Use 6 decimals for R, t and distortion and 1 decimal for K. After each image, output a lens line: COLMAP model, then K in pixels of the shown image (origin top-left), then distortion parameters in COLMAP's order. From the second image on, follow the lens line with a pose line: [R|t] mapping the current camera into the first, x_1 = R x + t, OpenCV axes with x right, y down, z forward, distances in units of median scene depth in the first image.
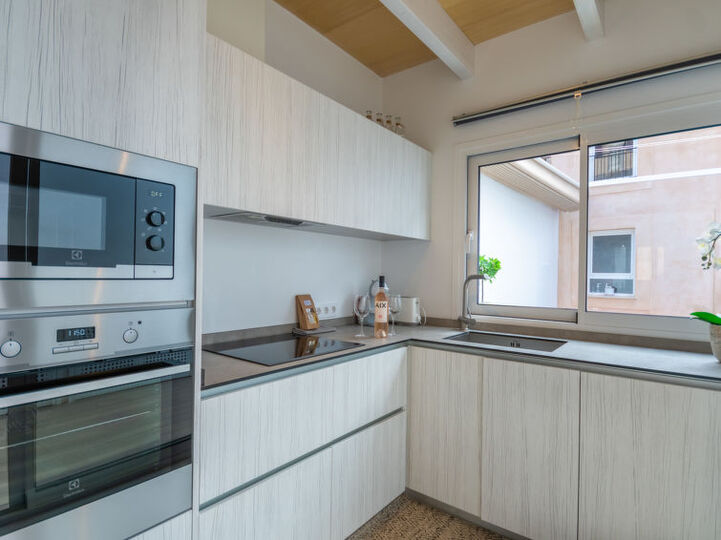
lens RADIAL K [[397.2, 0, 360.5], [0, 397.2, 270.0], [0, 0, 1]] dist [0.003389, -0.000101]
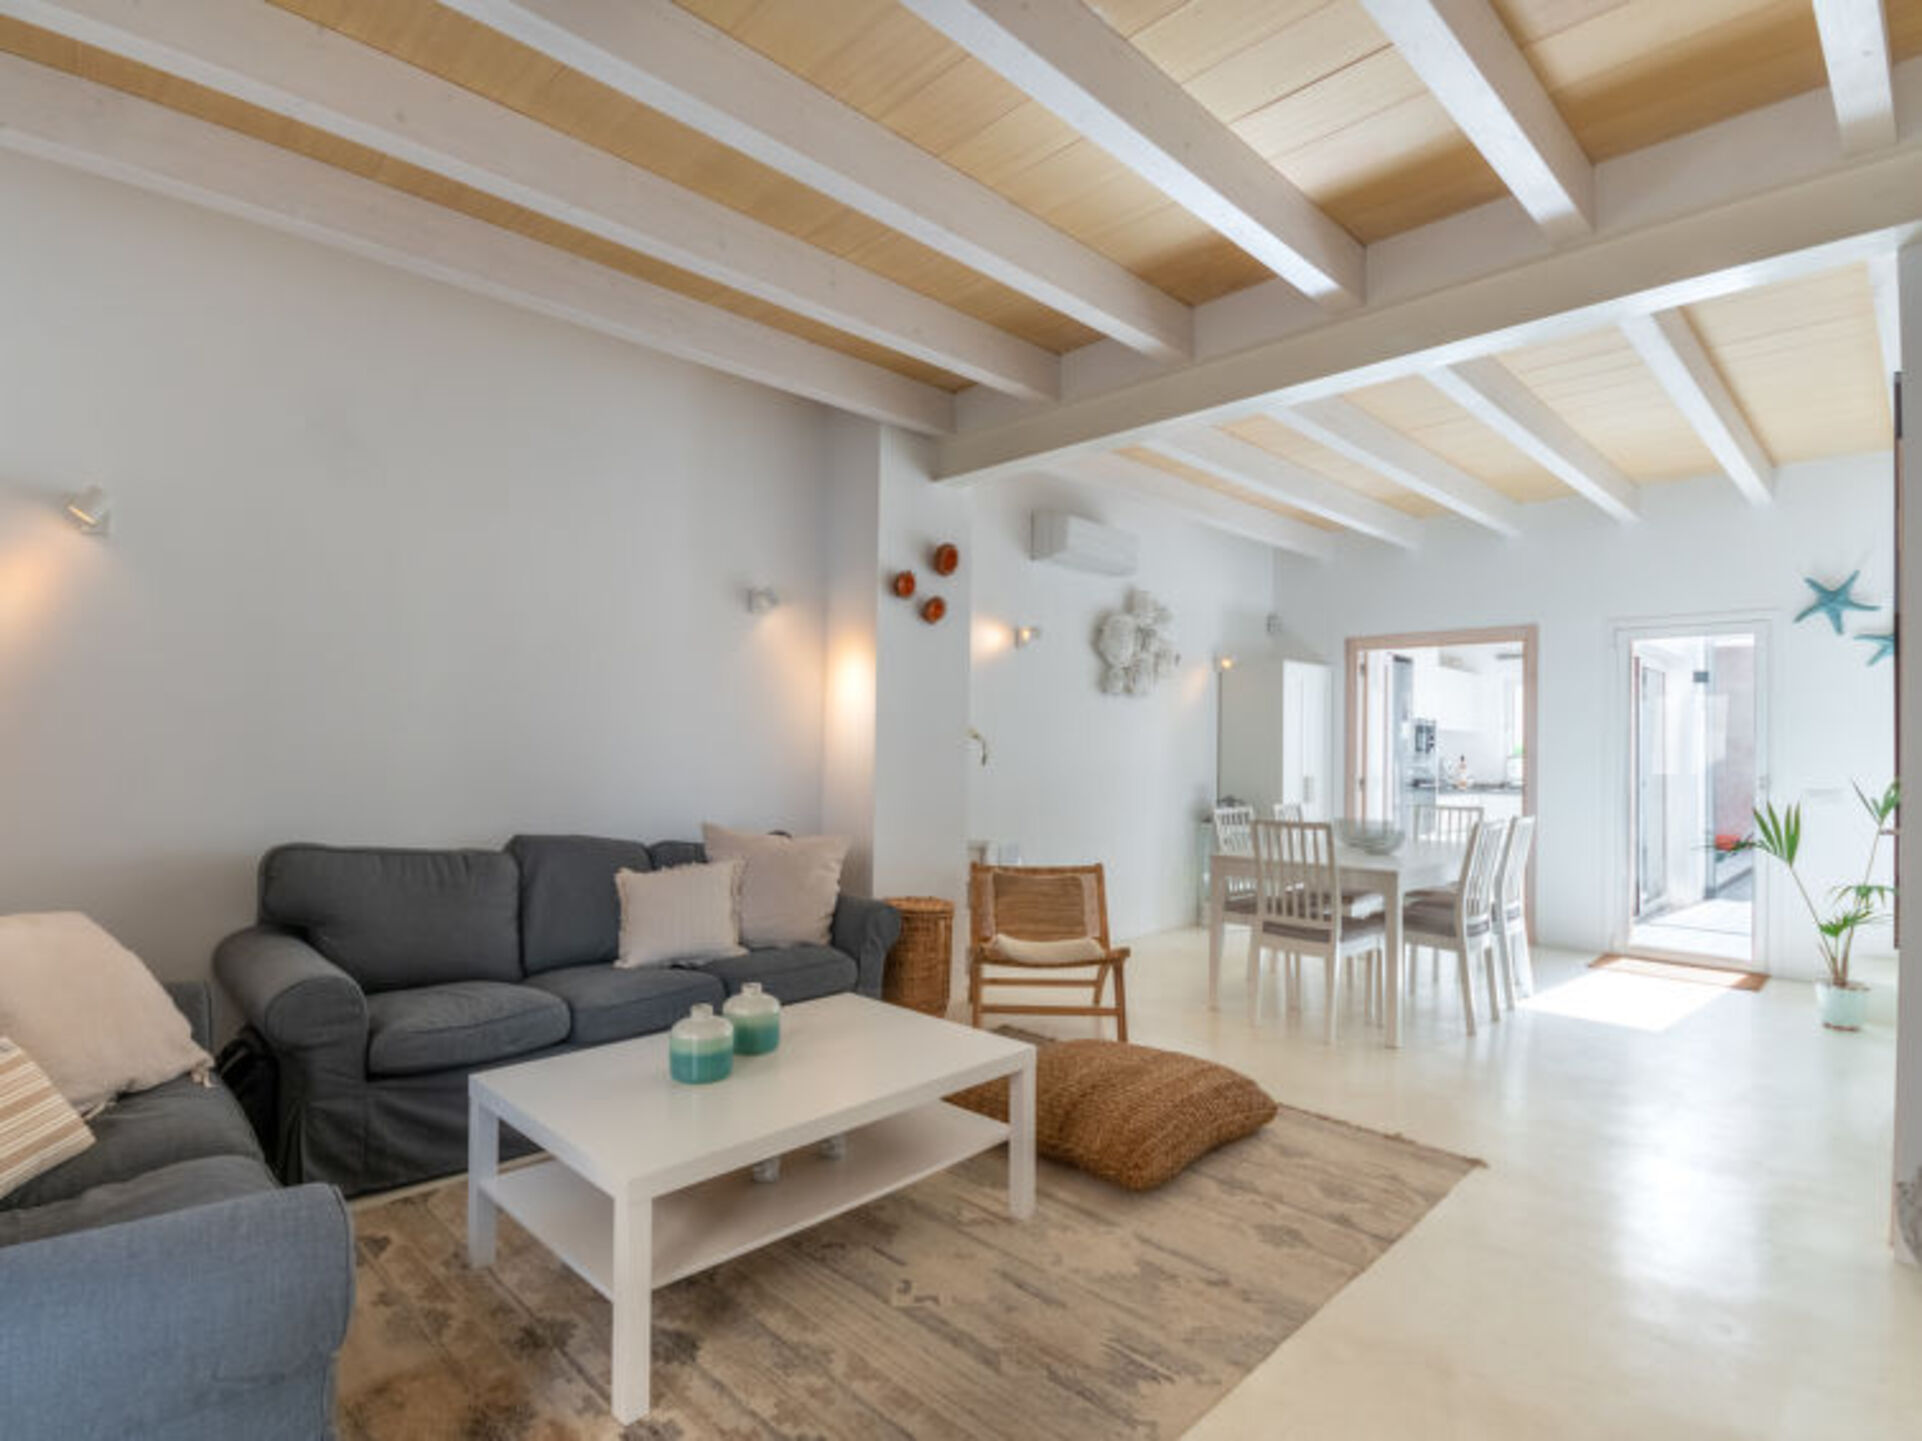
lens RADIAL K [[988.8, 0, 958.8], [0, 988.8, 732.6], [0, 0, 1]] dist [0.017980, -0.000098]
pose [[0.993556, -0.002500, -0.113315, -1.930404], [0.001758, 0.999976, -0.006648, -0.071703], [0.113329, 0.006406, 0.993537, -4.215902]]
